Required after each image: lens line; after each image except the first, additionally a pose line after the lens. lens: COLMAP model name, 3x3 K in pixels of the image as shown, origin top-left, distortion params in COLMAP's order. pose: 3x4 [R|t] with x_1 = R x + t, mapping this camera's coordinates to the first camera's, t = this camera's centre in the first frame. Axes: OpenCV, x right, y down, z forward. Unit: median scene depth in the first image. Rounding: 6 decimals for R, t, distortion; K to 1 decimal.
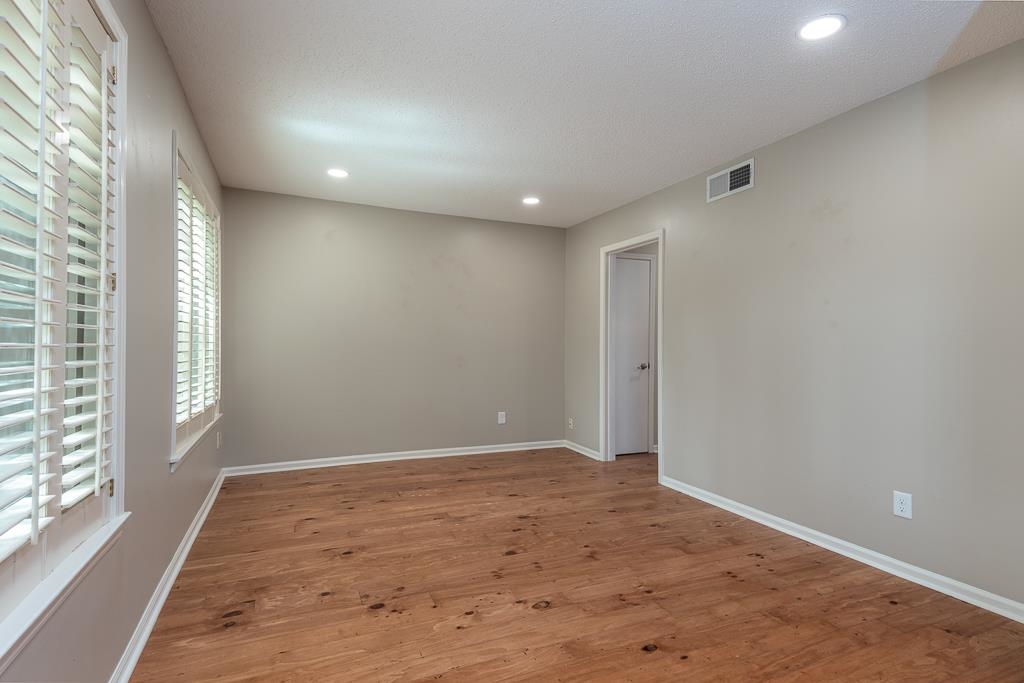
lens RADIAL K [[494.2, 0, 545.3], [0, 494.2, 324.4], [0, 0, 1]] dist [0.031752, -0.000959]
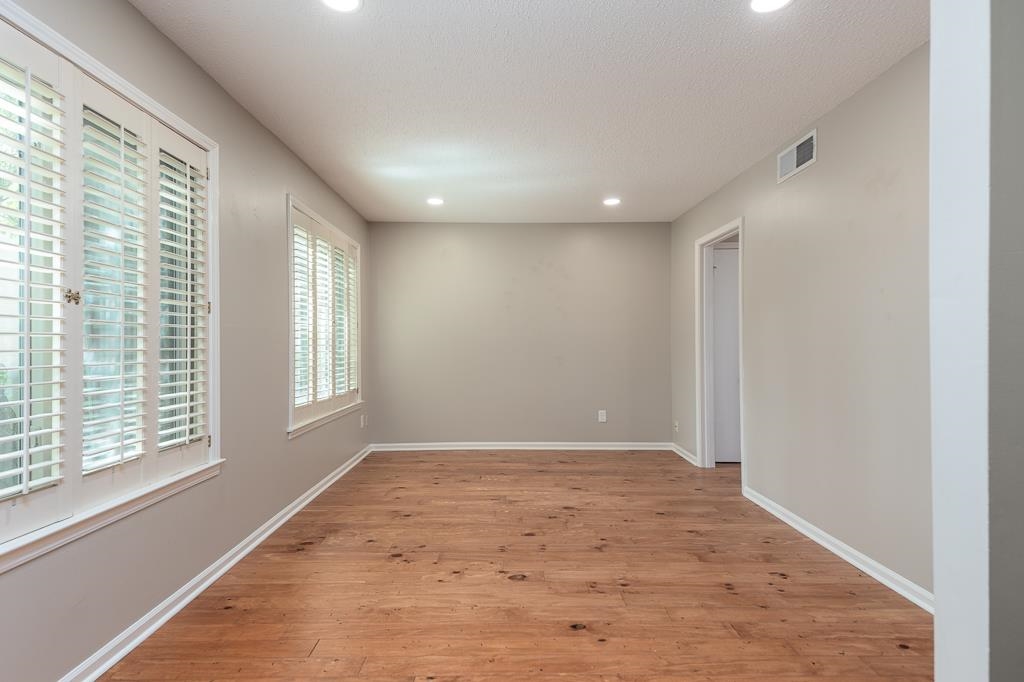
lens RADIAL K [[491.2, 0, 501.7], [0, 491.2, 320.6], [0, 0, 1]] dist [0.029405, -0.001423]
pose [[0.920357, -0.029302, -0.389980, 0.244179], [0.026620, 0.999570, -0.012282, -0.000358], [0.390172, 0.000923, 0.920741, -0.021690]]
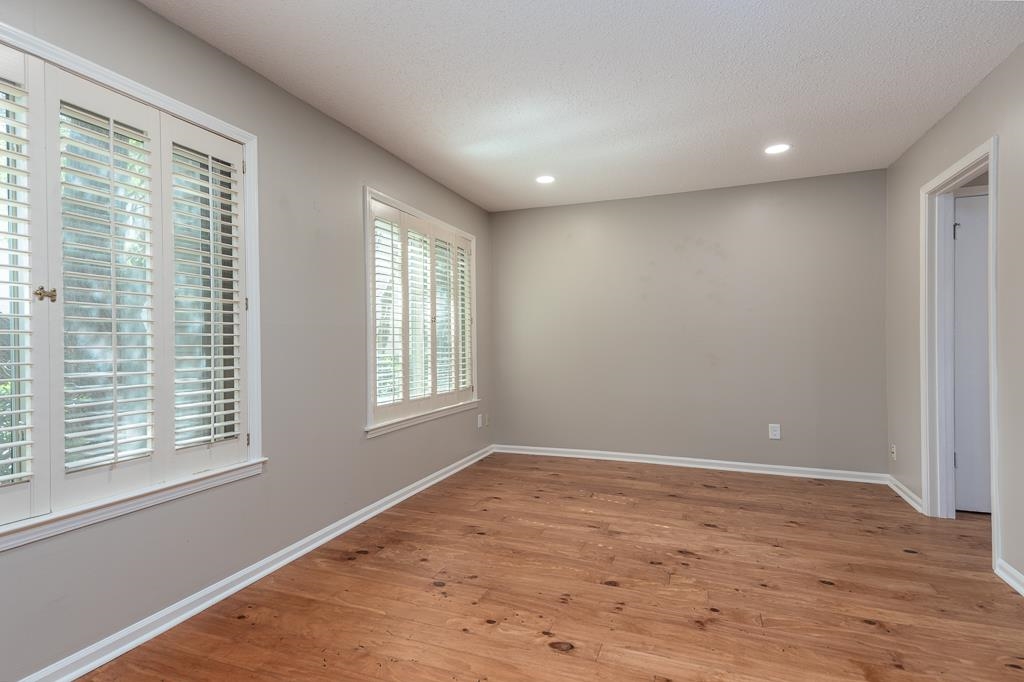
lens RADIAL K [[505.4, 0, 475.0], [0, 505.4, 327.0], [0, 0, 1]] dist [0.050929, -0.020020]
pose [[0.710075, -0.033120, -0.703347, 0.310613], [0.042851, 0.999074, -0.003785, 0.009611], [0.702821, -0.027451, 0.710837, 0.171902]]
